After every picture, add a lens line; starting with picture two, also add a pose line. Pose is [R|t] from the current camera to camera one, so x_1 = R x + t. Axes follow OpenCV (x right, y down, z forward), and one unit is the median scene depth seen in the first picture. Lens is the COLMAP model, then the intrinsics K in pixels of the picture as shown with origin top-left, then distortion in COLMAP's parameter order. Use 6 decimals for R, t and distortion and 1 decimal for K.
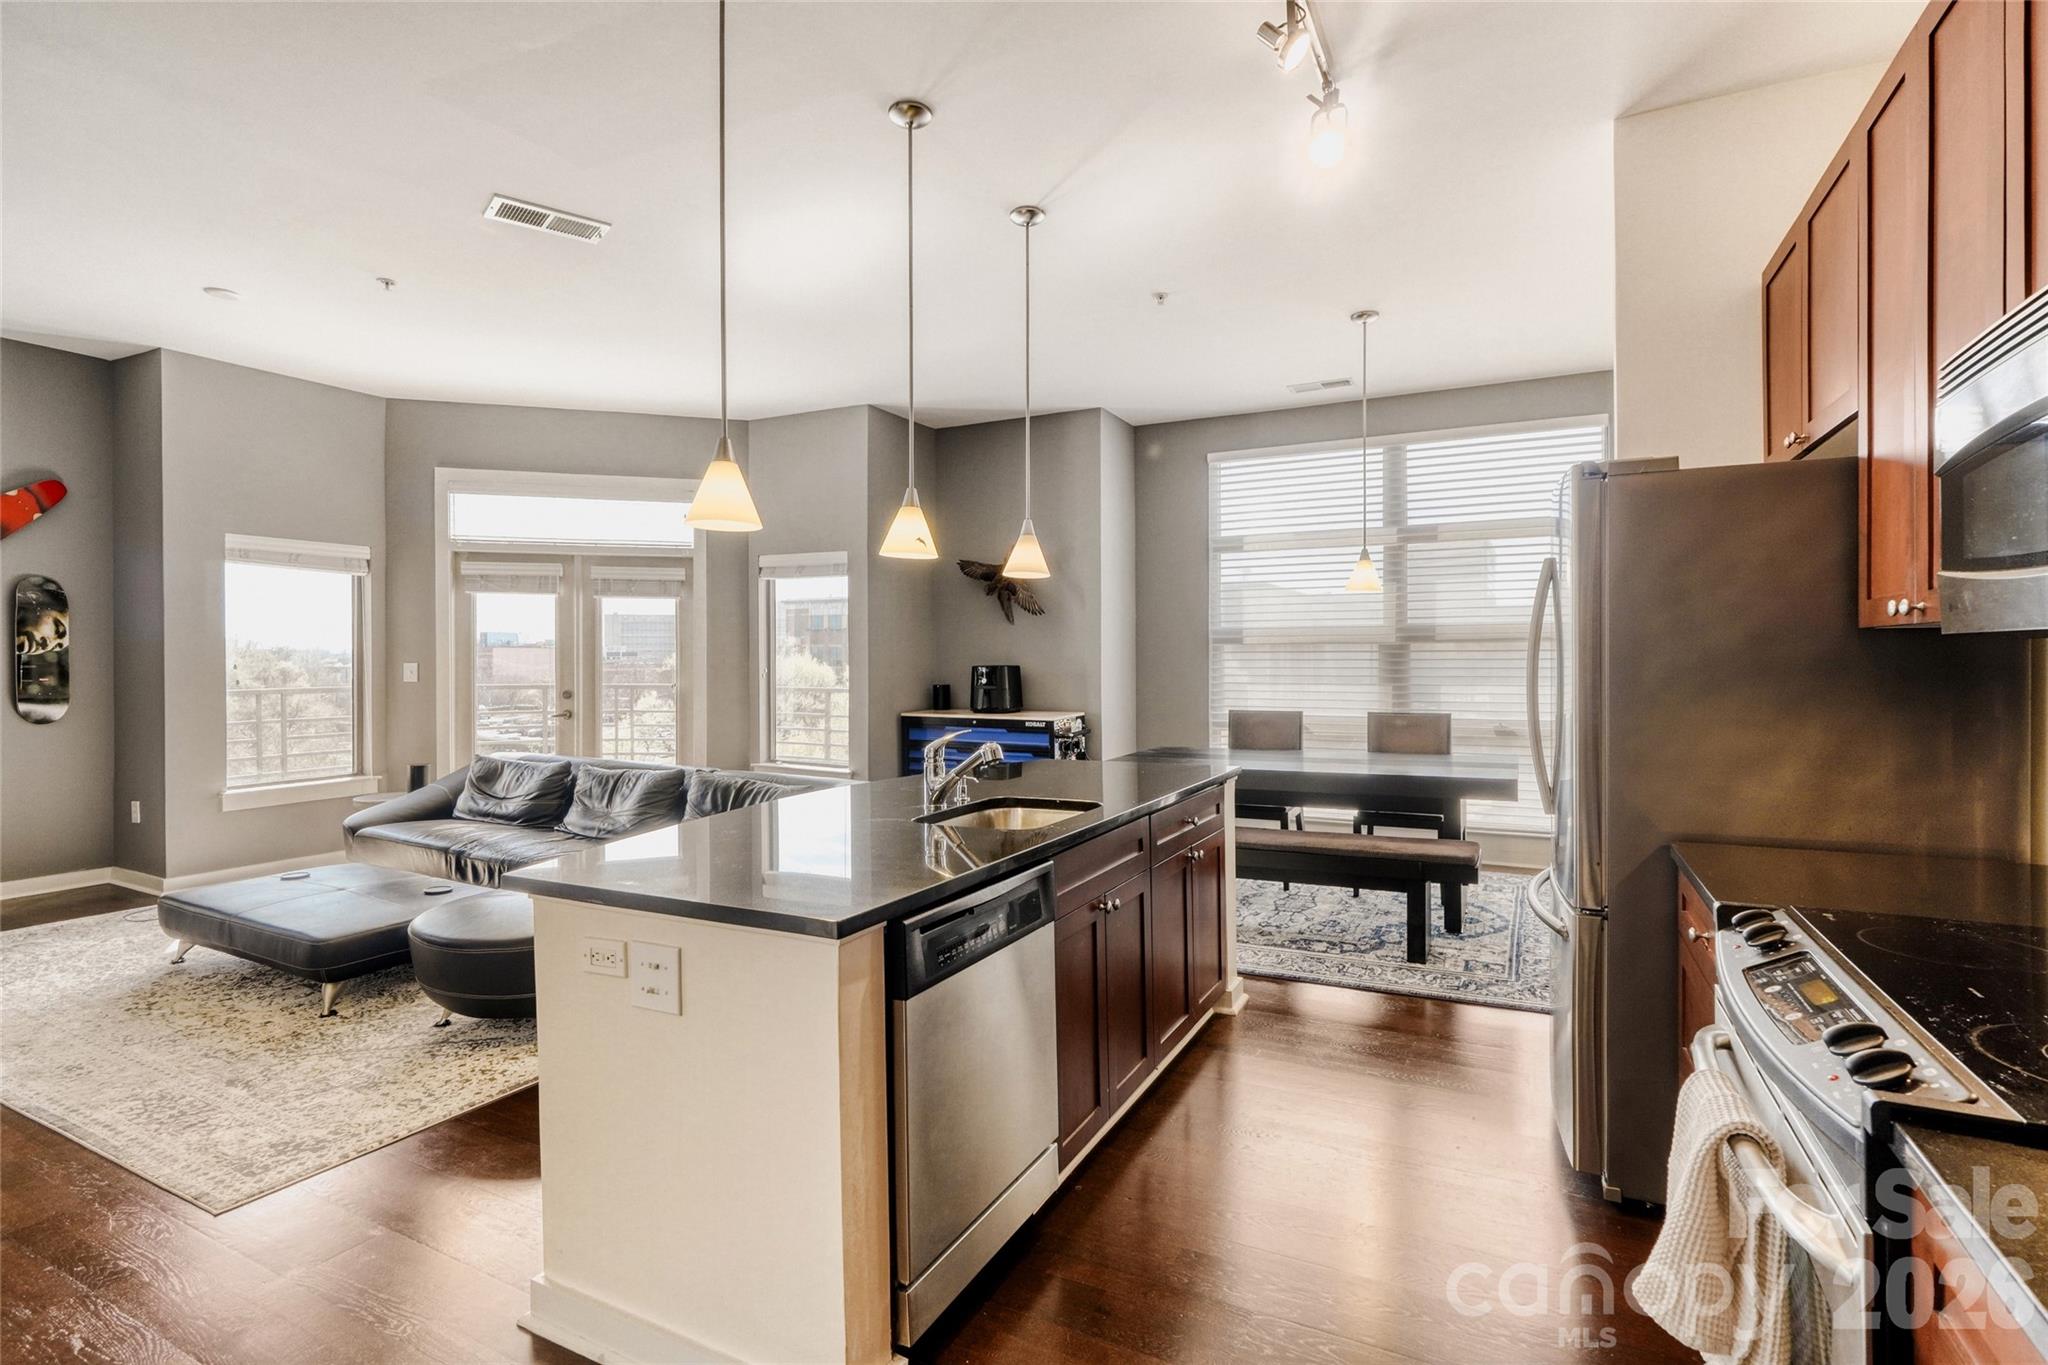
lens RADIAL K [[964.2, 0, 1058.3], [0, 964.2, 664.9], [0, 0, 1]] dist [-0.004140, 0.004726]
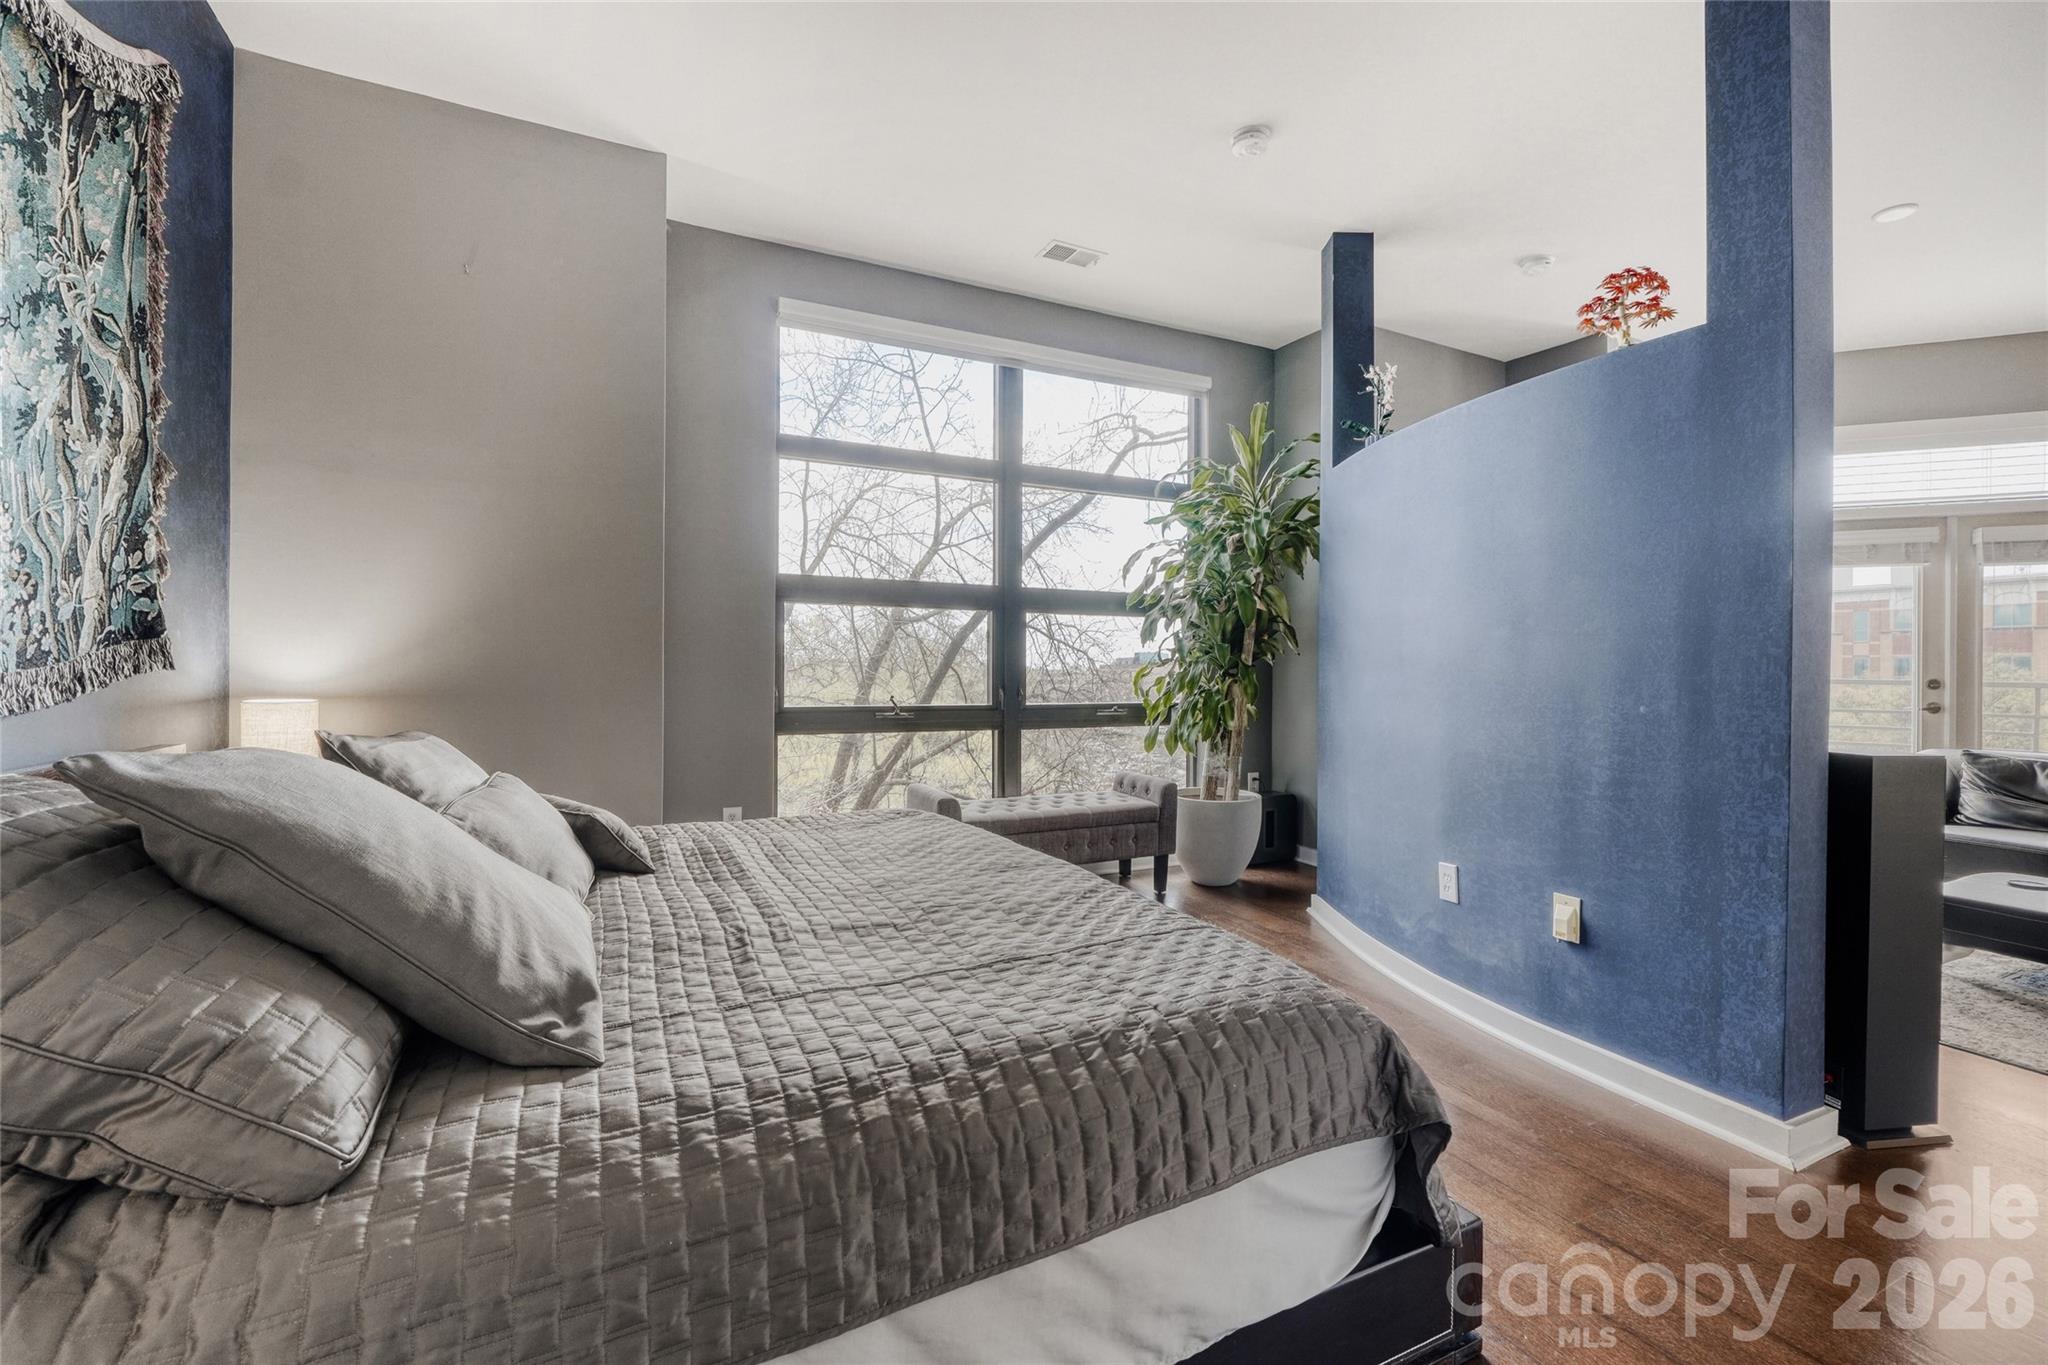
lens RADIAL K [[882.8, 0, 1026.7], [0, 882.8, 673.7], [0, 0, 1]] dist [-0.011020, 0.003917]
pose [[0.804599, 0.001910, -0.593816, -0.815689], [-0.006869, 0.999958, -0.006091, 0.037211], [0.593779, 0.008980, 0.804578, -0.092049]]
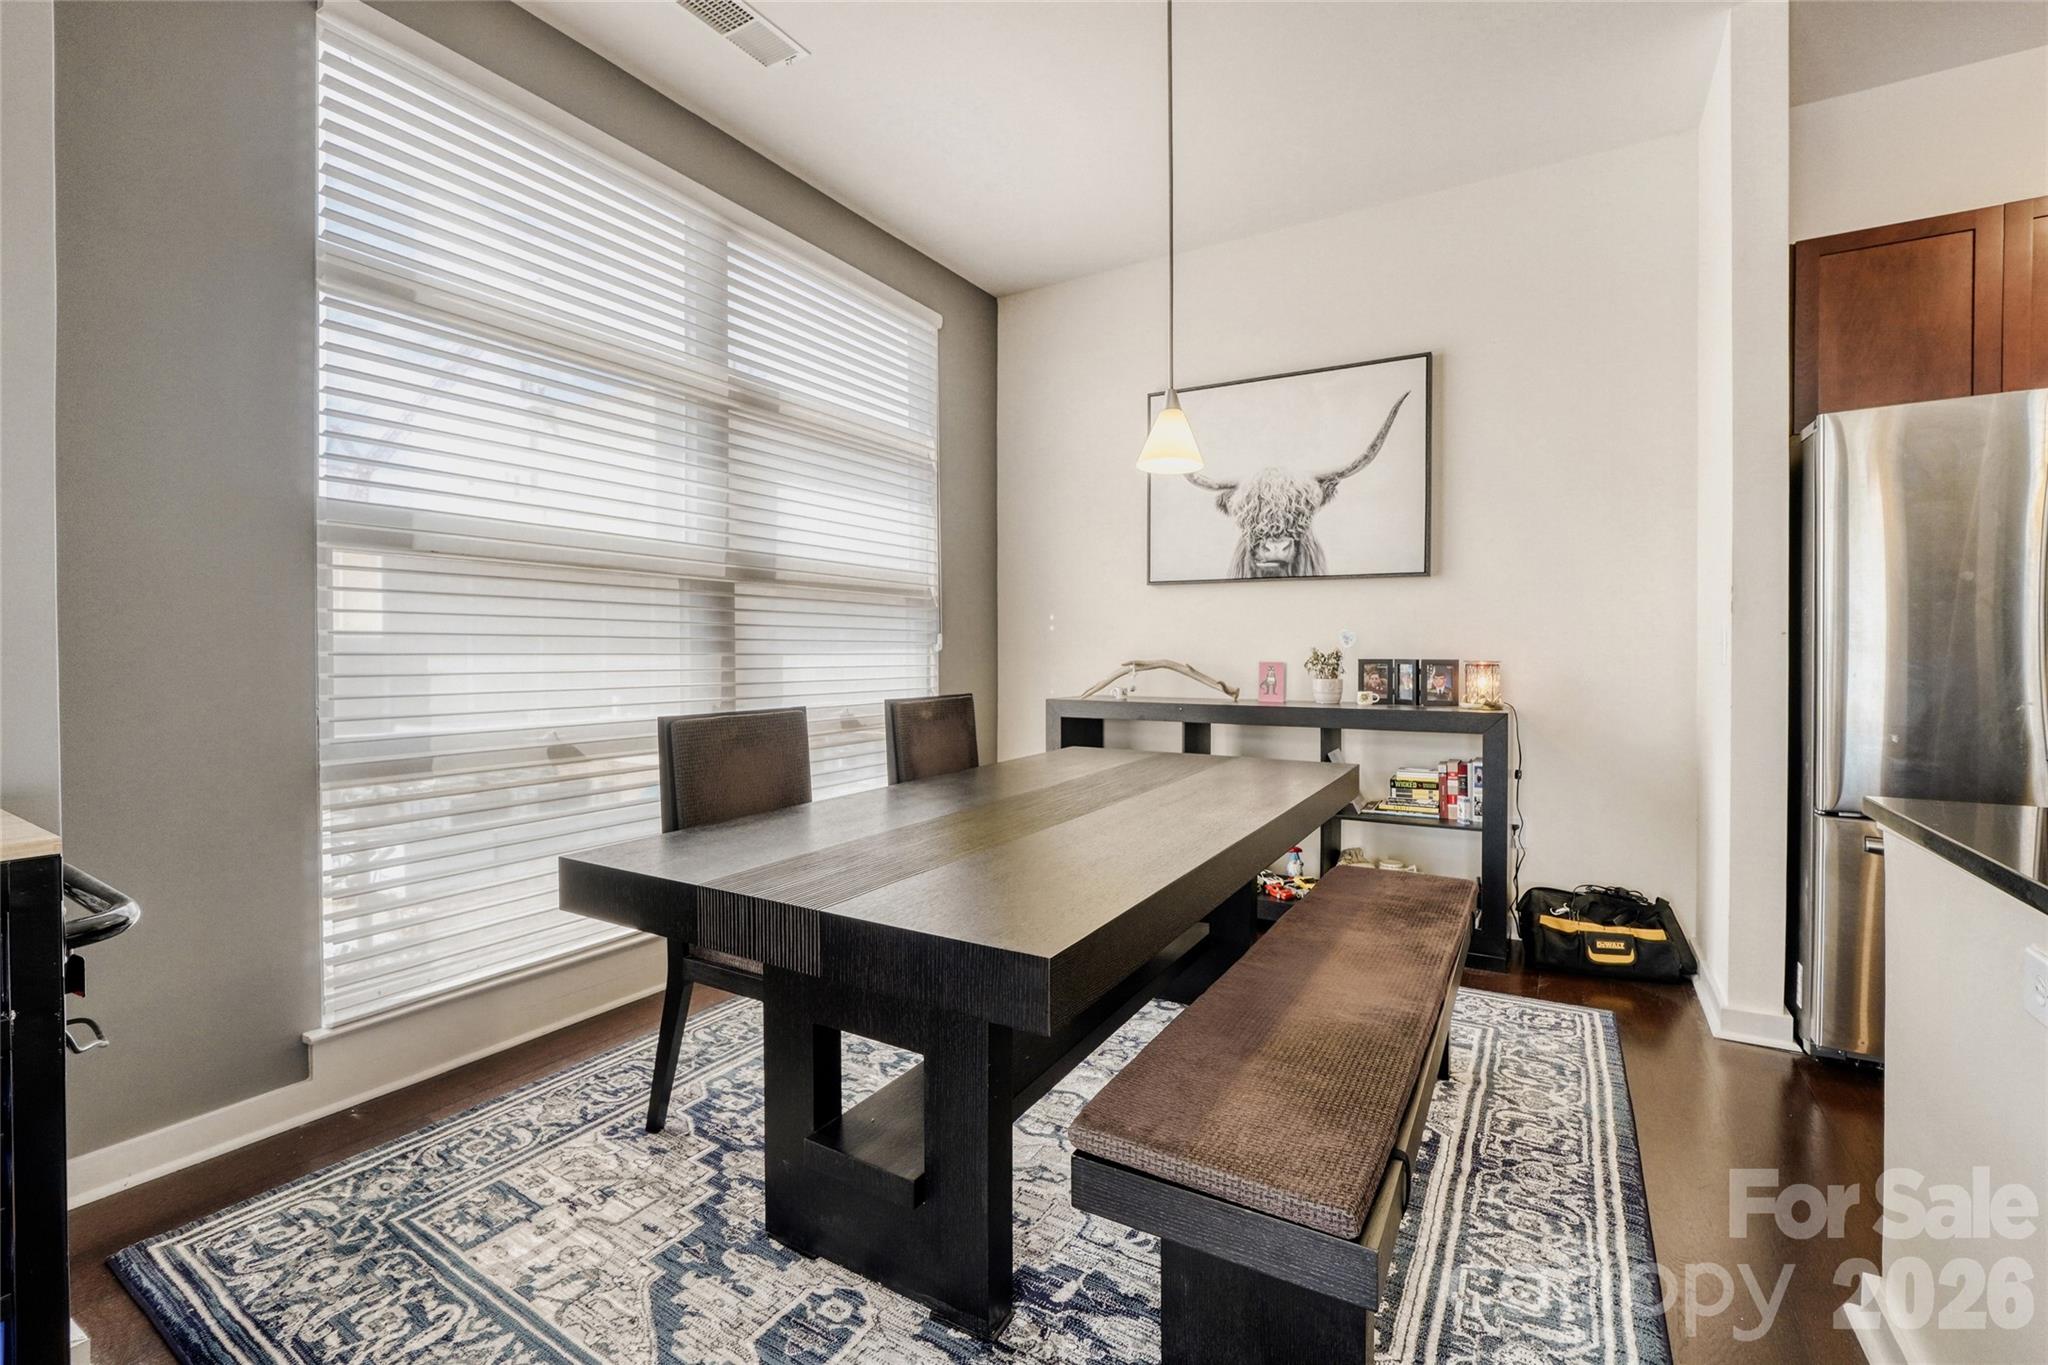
lens RADIAL K [[882.8, 0, 1024.4], [0, 882.8, 663.6], [0, 0, 1]] dist [-0.011020, 0.003917]
pose [[0.058753, -0.004511, 0.998262, -0.158740], [0.008522, 0.999956, 0.004017, 0.027651], [-0.998236, 0.008271, 0.058789, 0.893582]]
